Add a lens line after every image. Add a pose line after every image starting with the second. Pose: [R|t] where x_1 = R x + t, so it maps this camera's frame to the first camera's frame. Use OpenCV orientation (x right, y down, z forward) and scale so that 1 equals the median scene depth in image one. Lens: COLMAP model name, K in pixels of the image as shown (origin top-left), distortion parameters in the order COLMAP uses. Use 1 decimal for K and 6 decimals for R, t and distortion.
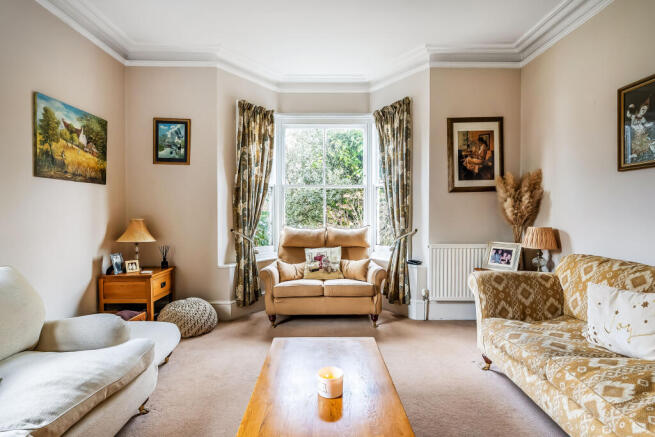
lens RADIAL K [[347.0, 0, 327.5], [0, 347.0, 218.5], [0, 0, 1]] dist [0.009340, 0.000728]
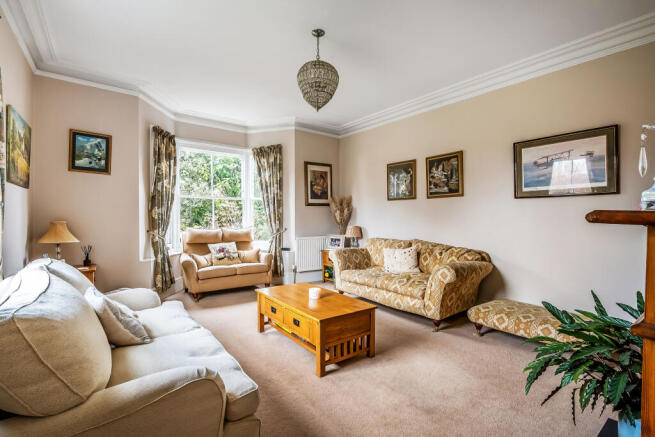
lens RADIAL K [[300.9, 0, 327.5], [0, 300.9, 218.5], [0, 0, 1]] dist [-0.001416, 0.000114]
pose [[0.816849, 0.006815, 0.576812, -0.381368], [0.002666, 0.999875, -0.015589, 0.007712], [-0.576846, 0.014272, 0.816728, -0.228935]]
